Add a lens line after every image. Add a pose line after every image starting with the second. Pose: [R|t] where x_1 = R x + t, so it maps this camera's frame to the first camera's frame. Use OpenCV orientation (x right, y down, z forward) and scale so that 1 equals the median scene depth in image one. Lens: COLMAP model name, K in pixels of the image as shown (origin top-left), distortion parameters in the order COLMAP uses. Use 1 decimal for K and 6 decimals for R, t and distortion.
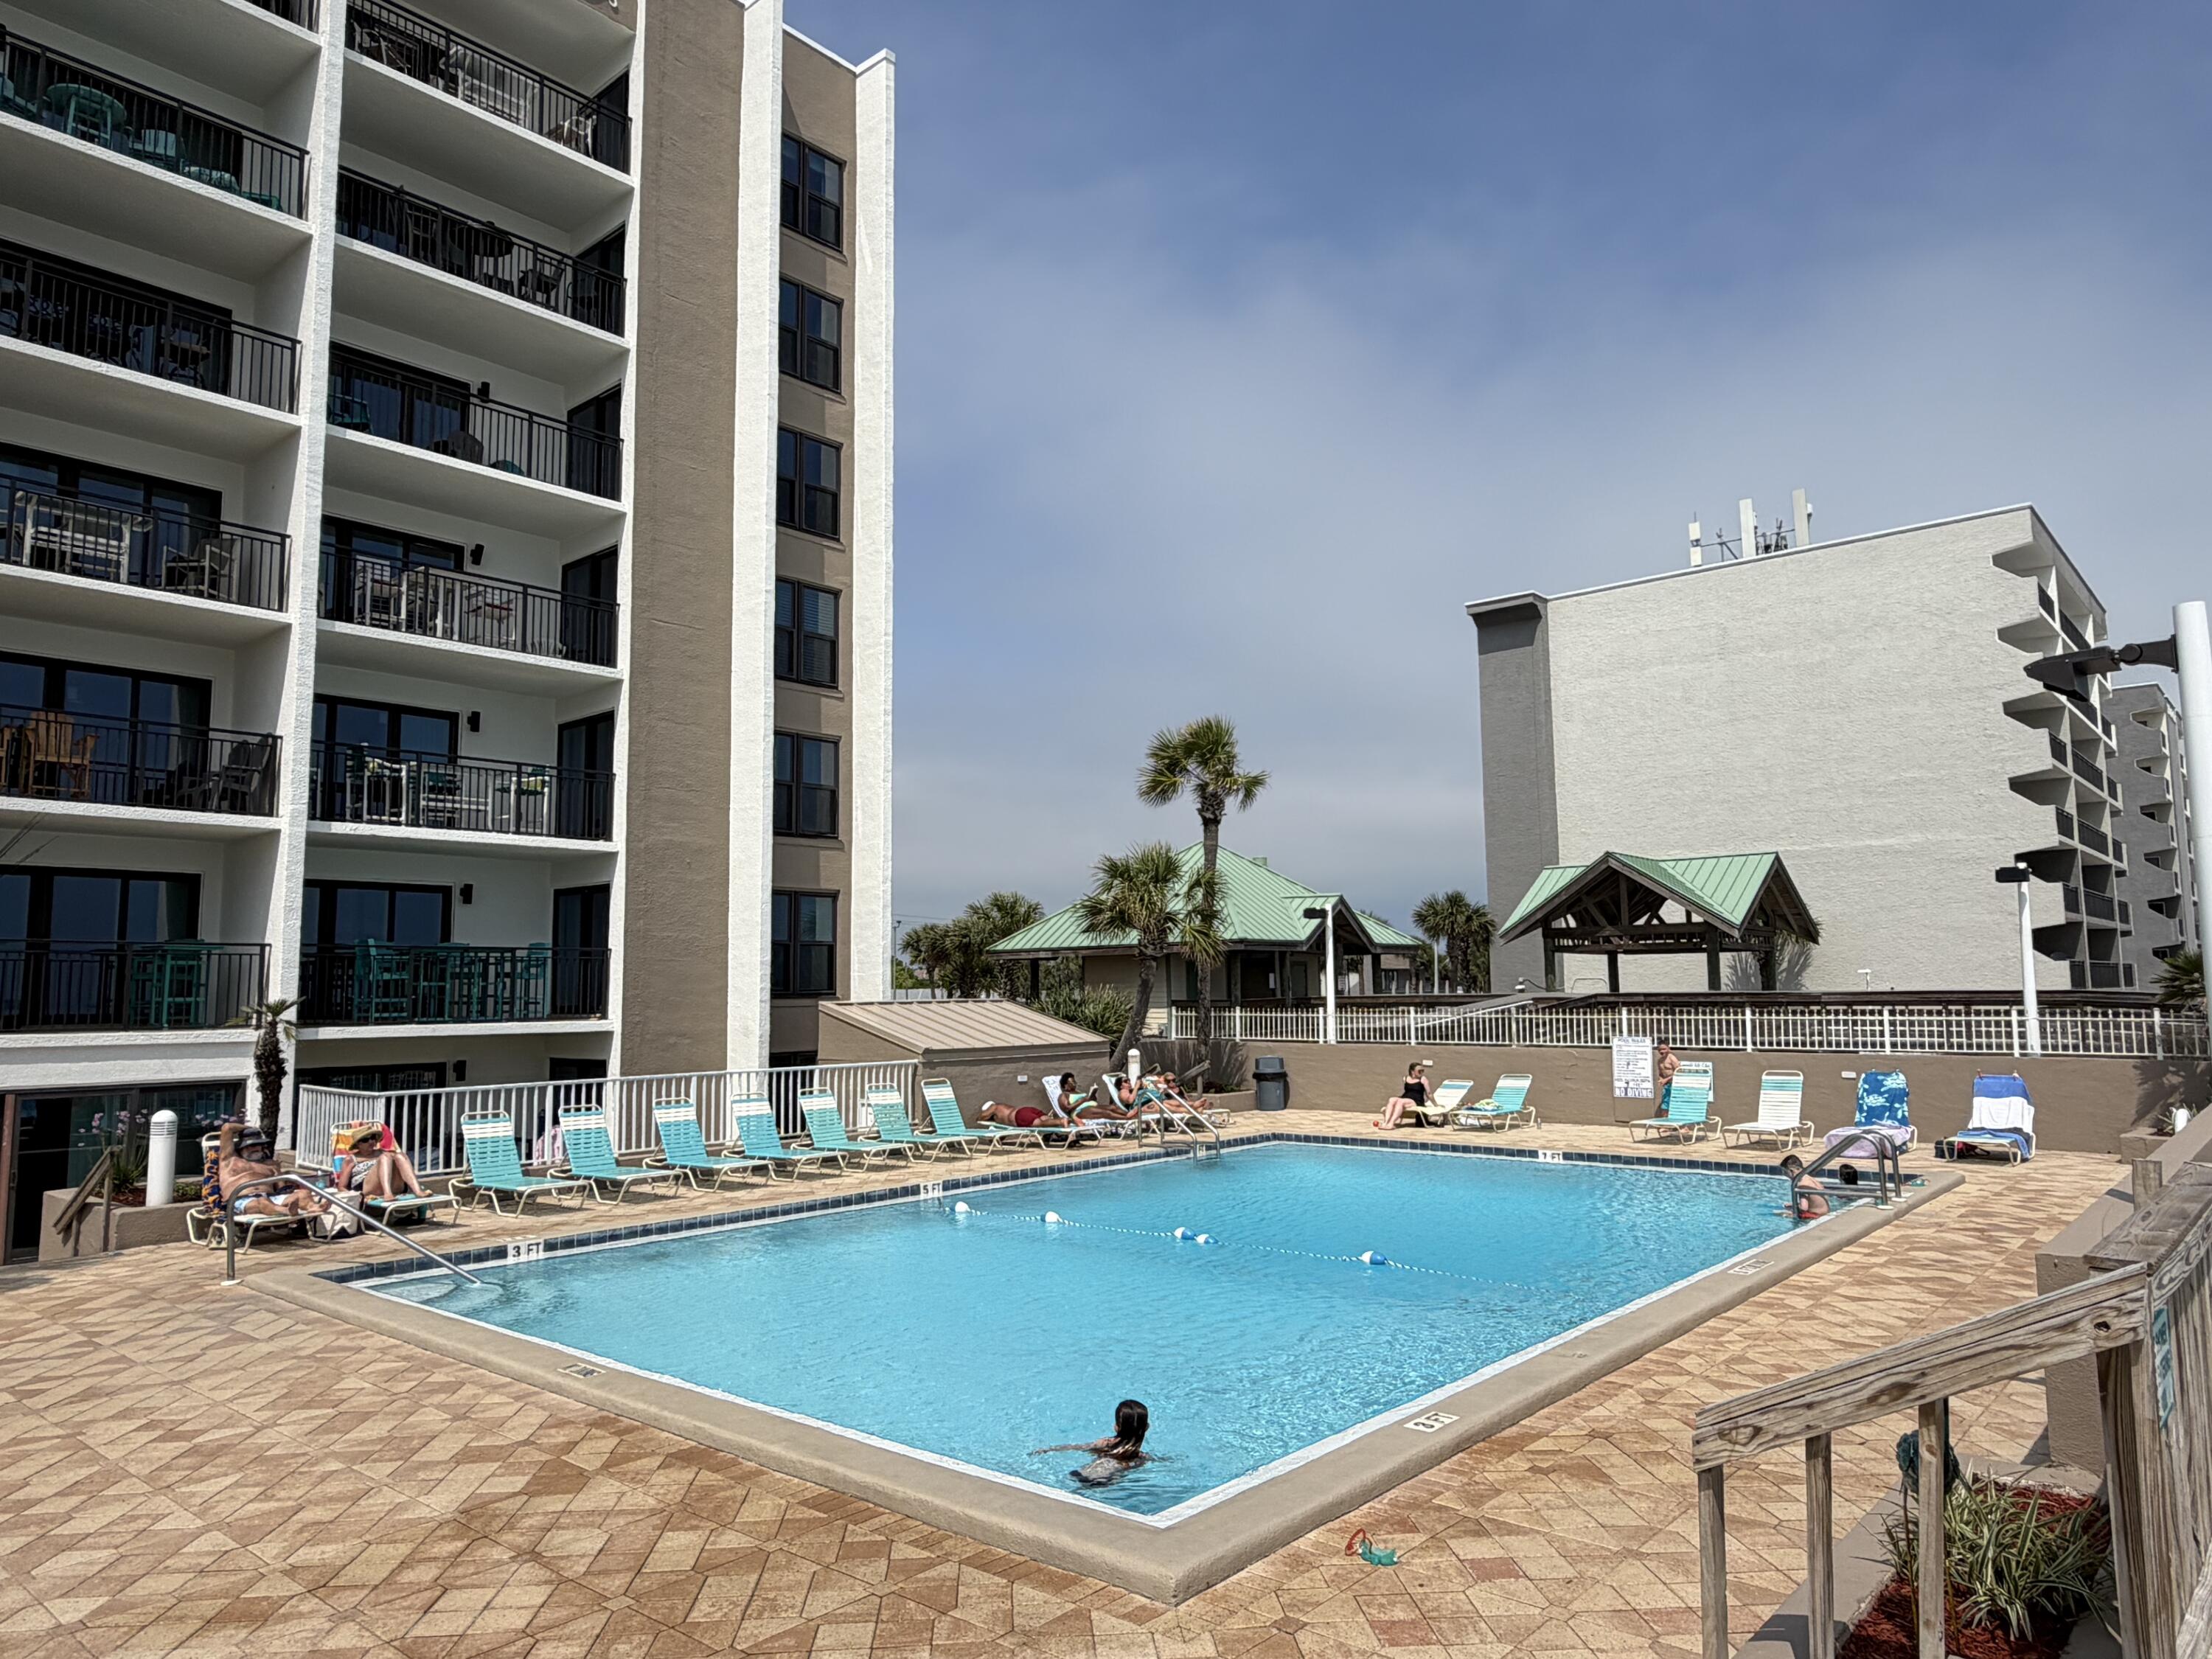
lens RADIAL K [[1434.2, 0, 1110.8], [0, 1434.2, 834.7], [0, 0, 1]] dist [0.000986, -0.000846]
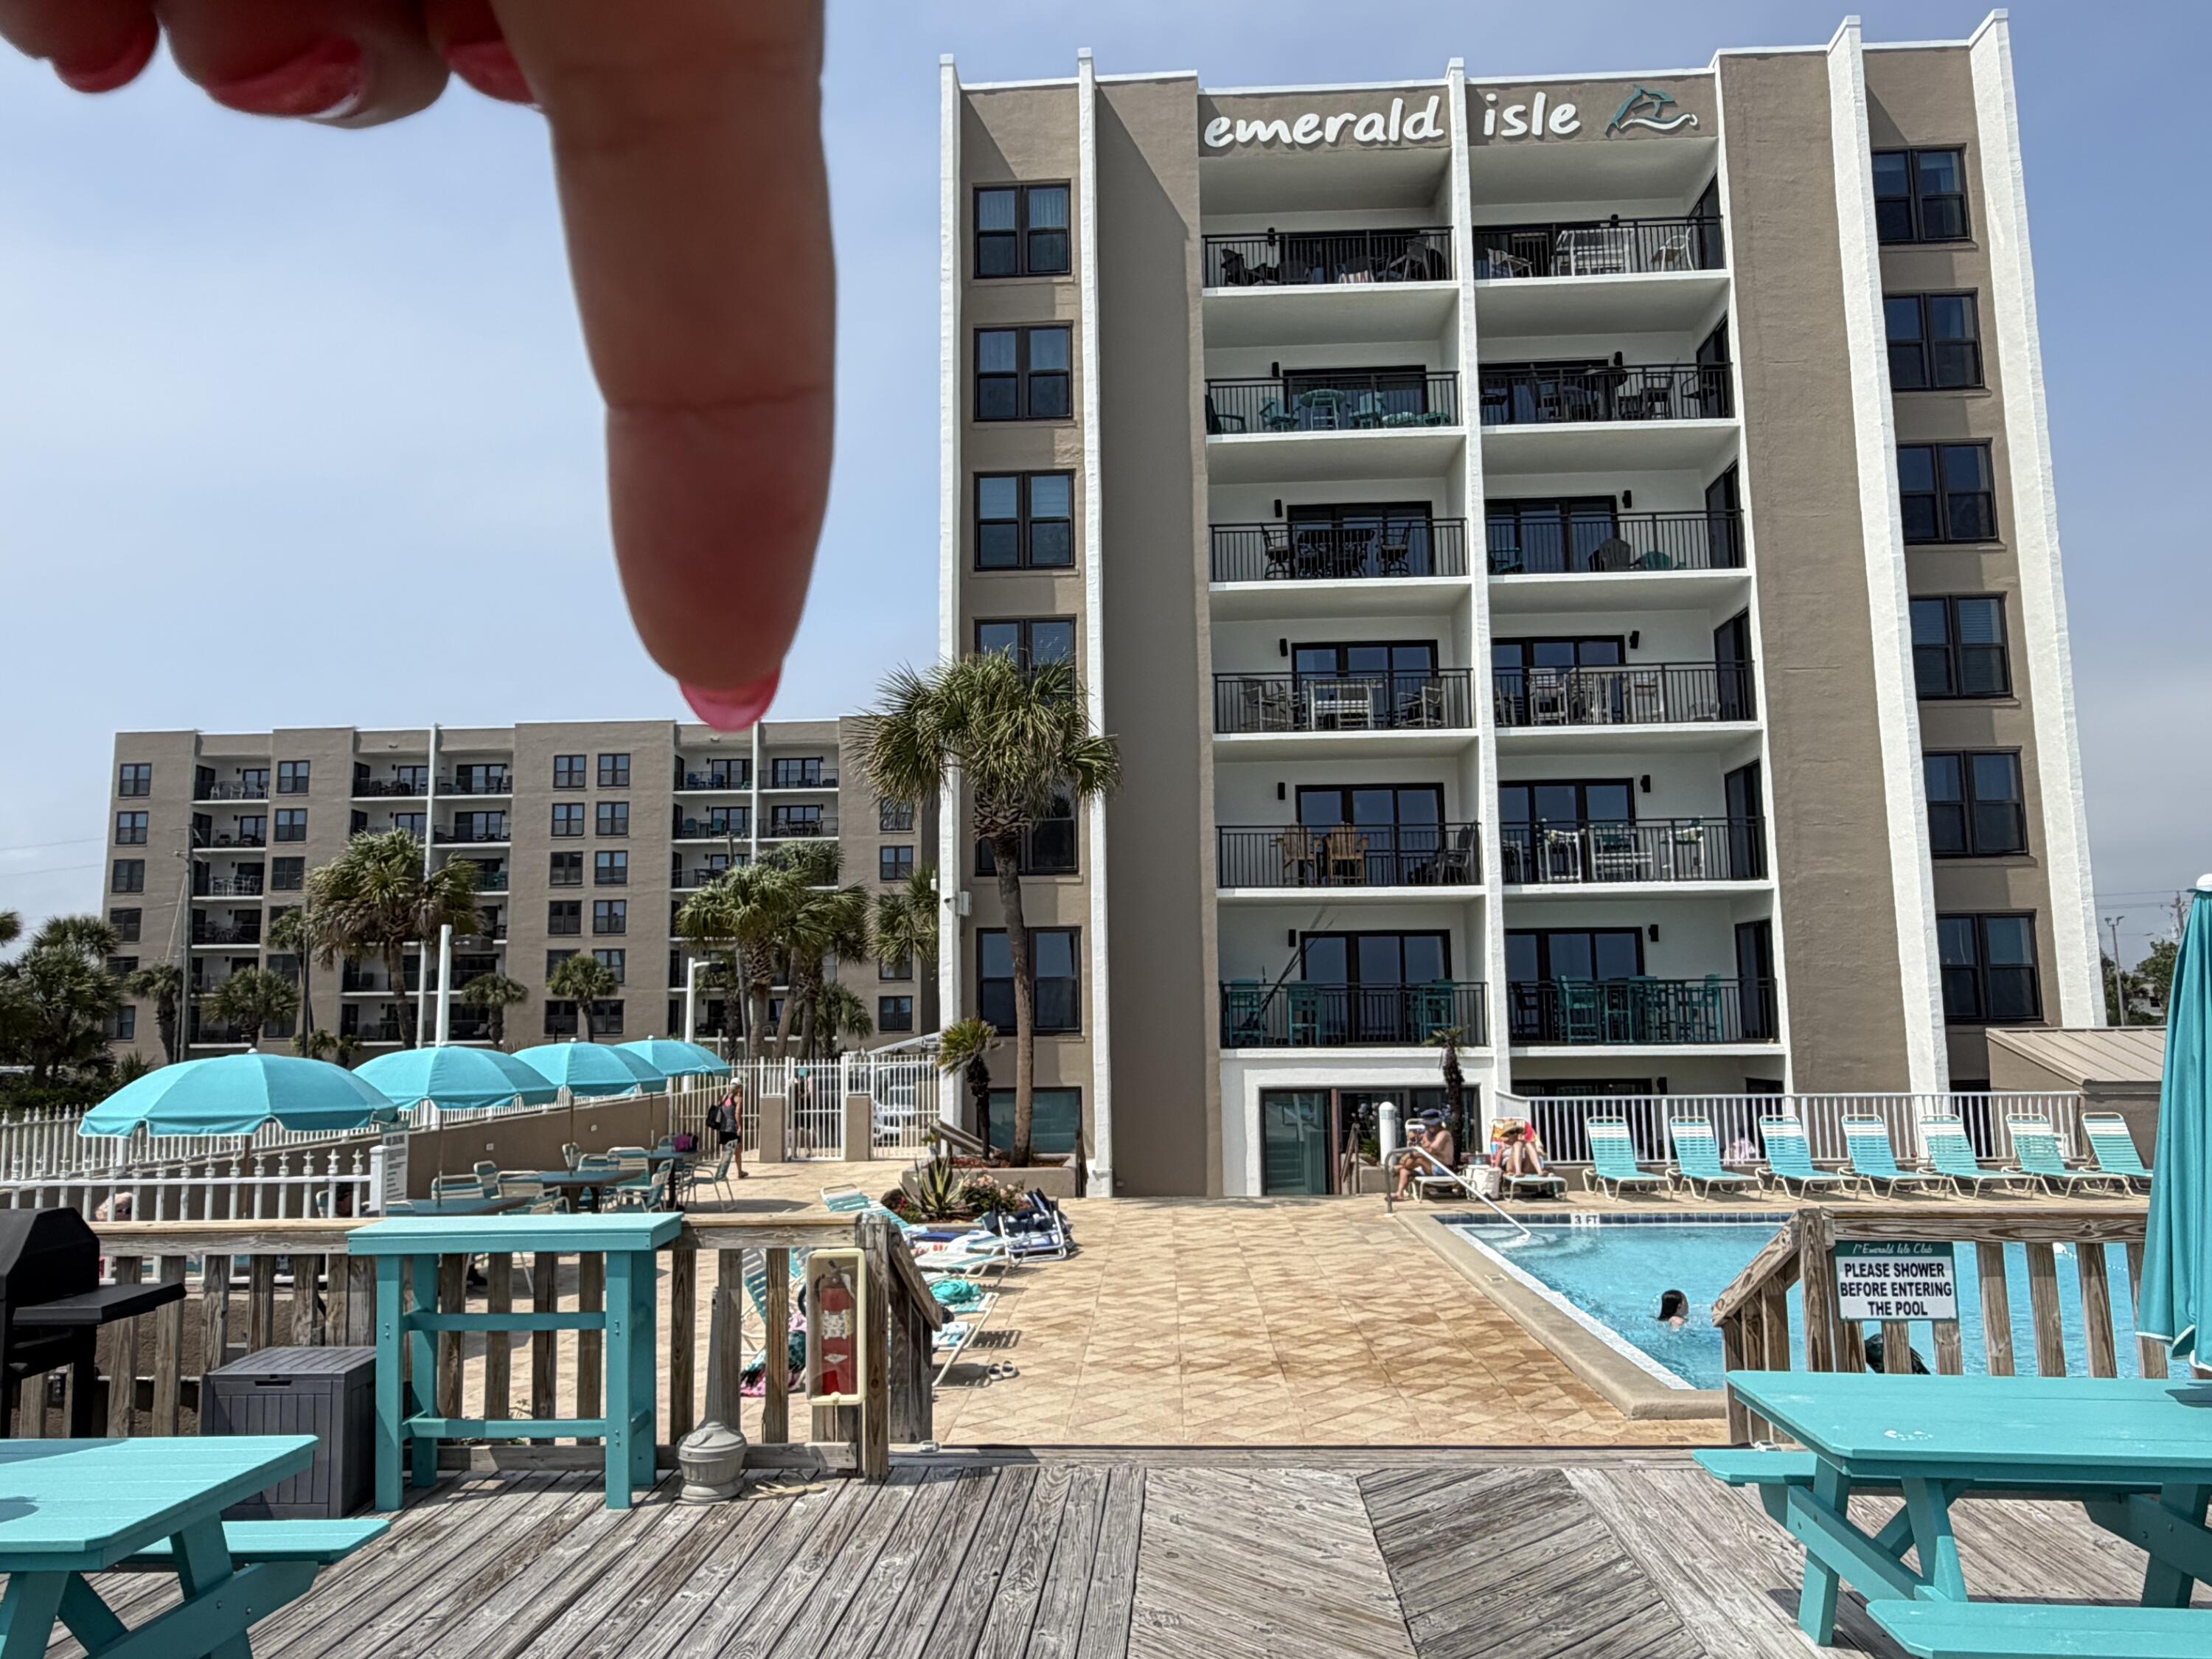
lens RADIAL K [[1530.5, 0, 1098.2], [0, 1530.5, 822.0], [0, 0, 1]] dist [-0.001165, 0.001857]
pose [[0.617601, -0.097983, -0.780364, 0.269544], [0.089160, 0.994536, -0.054310, -0.022741], [0.781421, -0.036035, 0.622962, -0.128635]]
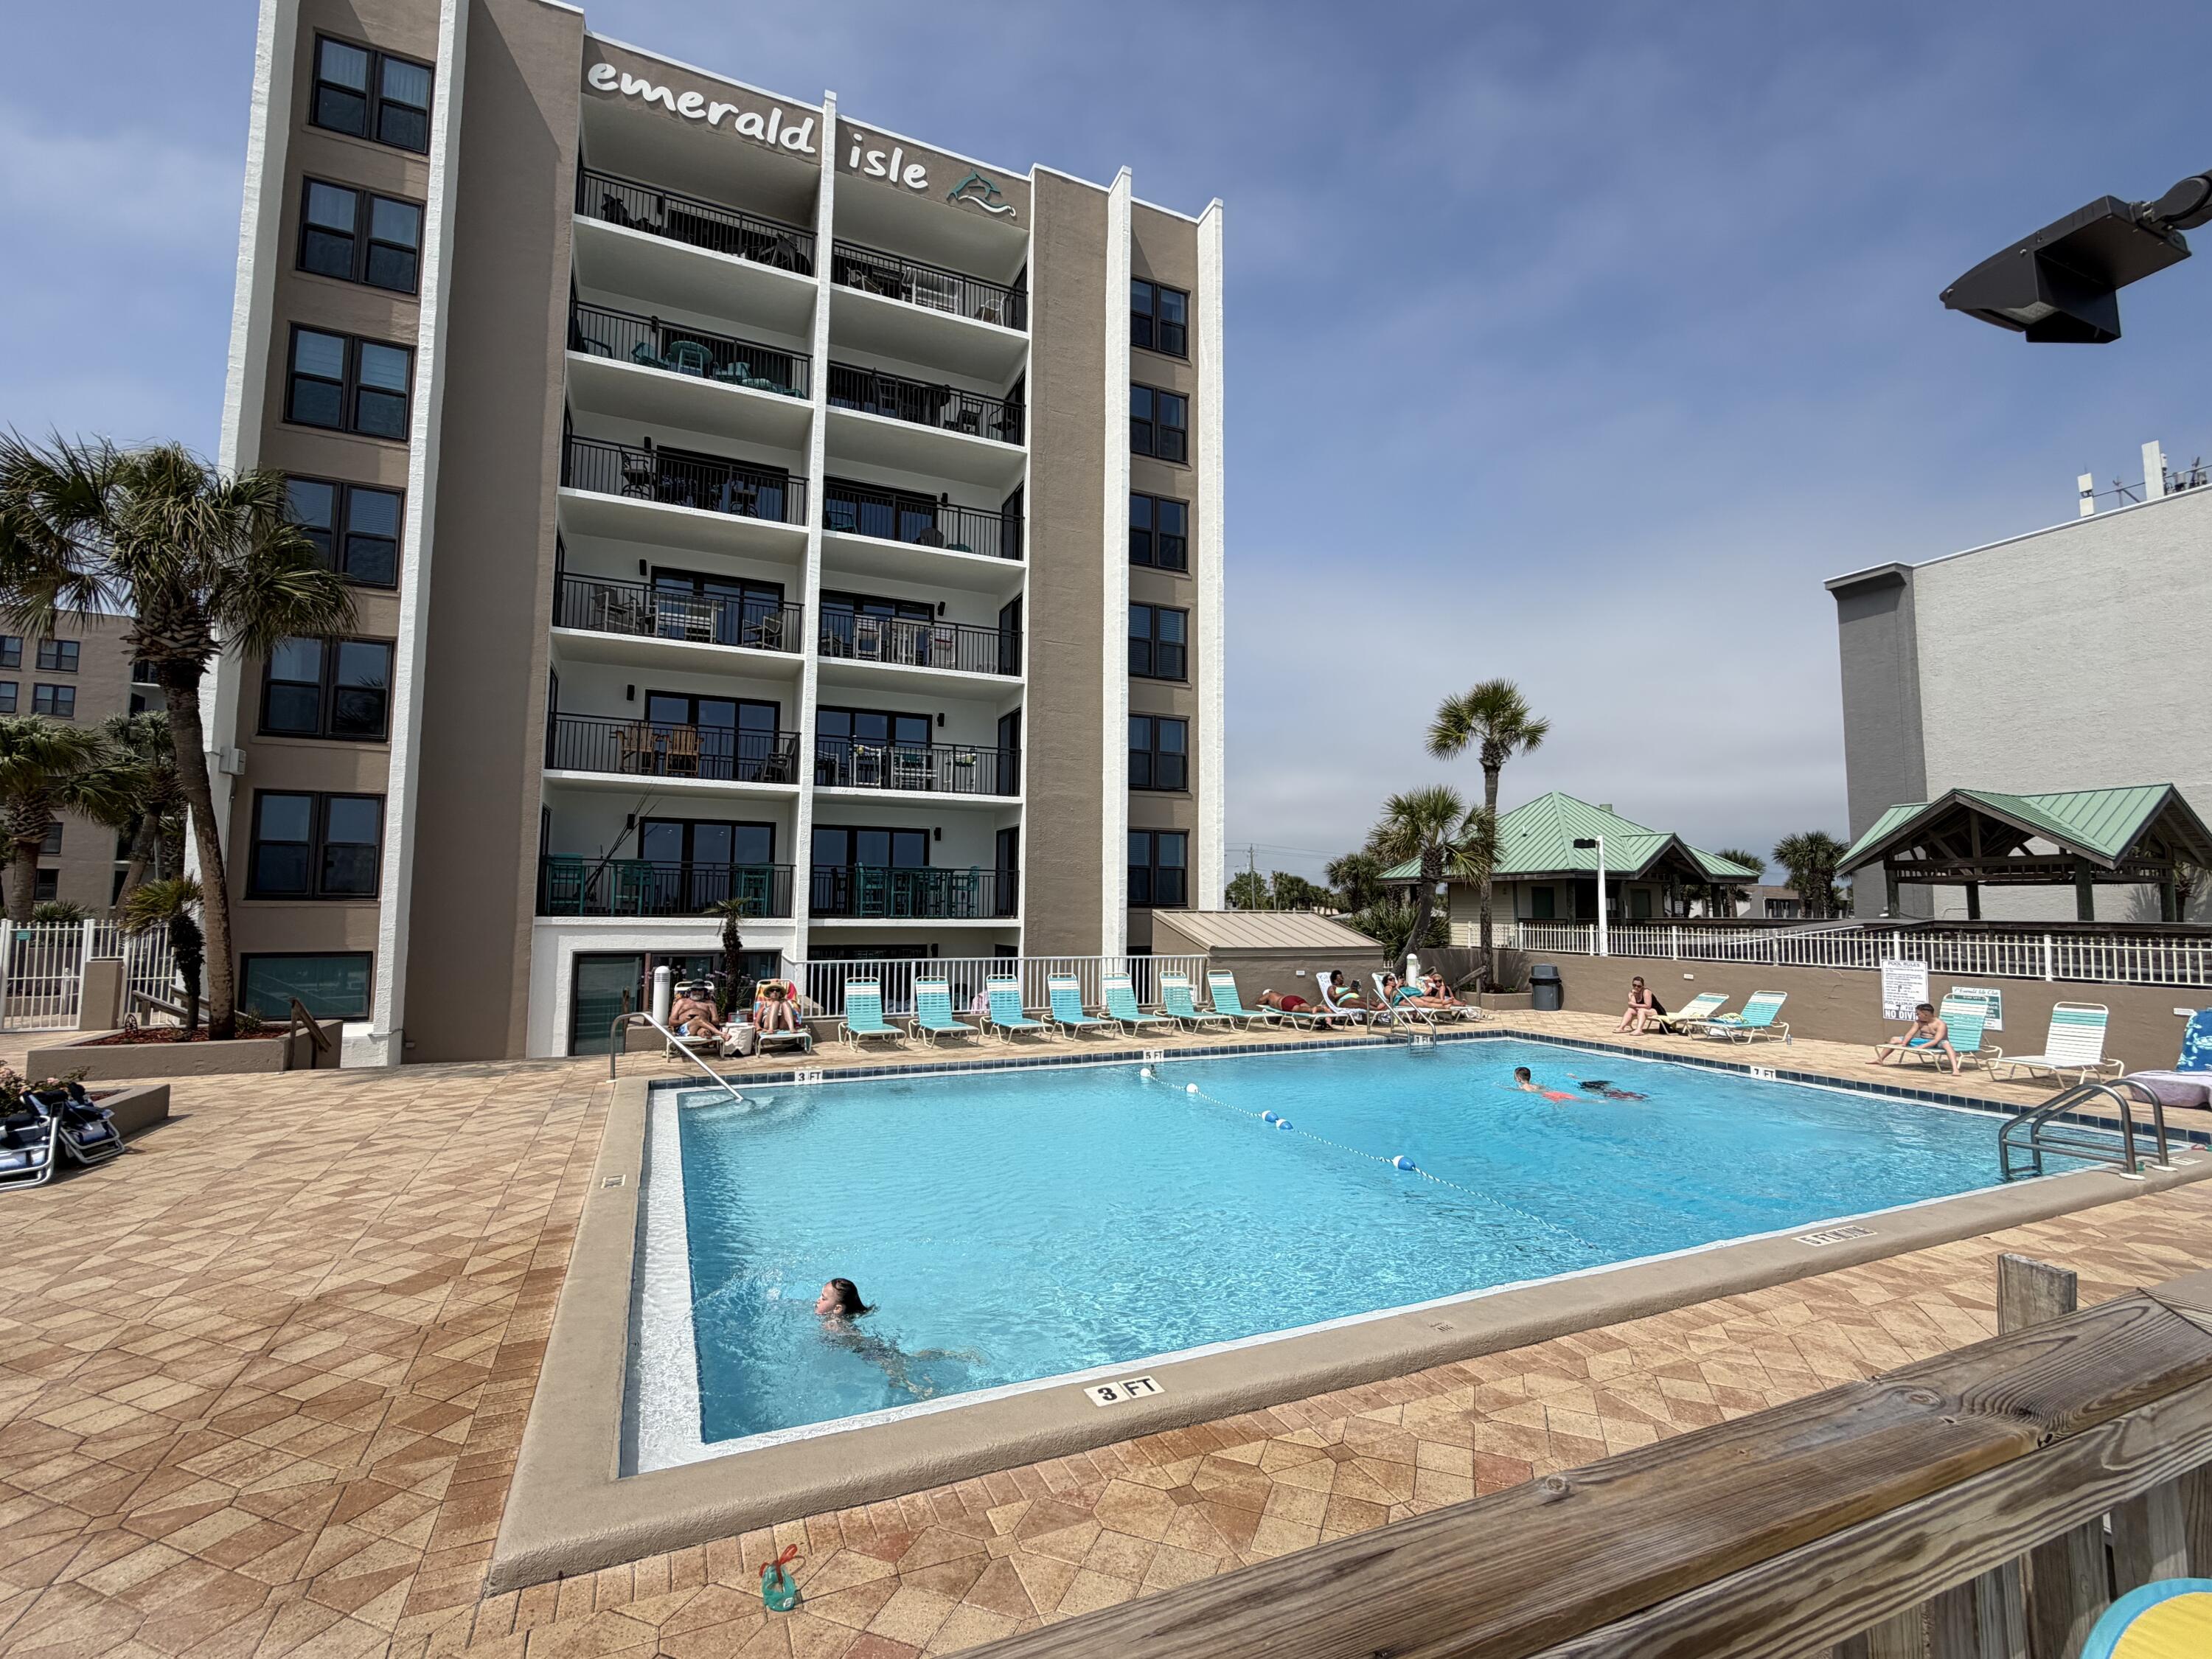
lens RADIAL K [[967.3, 0, 1106.0], [0, 967.3, 829.5], [0, 0, 1]] dist [-0.001023, 0.000114]
pose [[0.907113, -0.015056, -0.420617, 0.153894], [0.026263, 0.999437, 0.020865, 0.021512], [0.420066, -0.029974, 0.906998, 0.162386]]
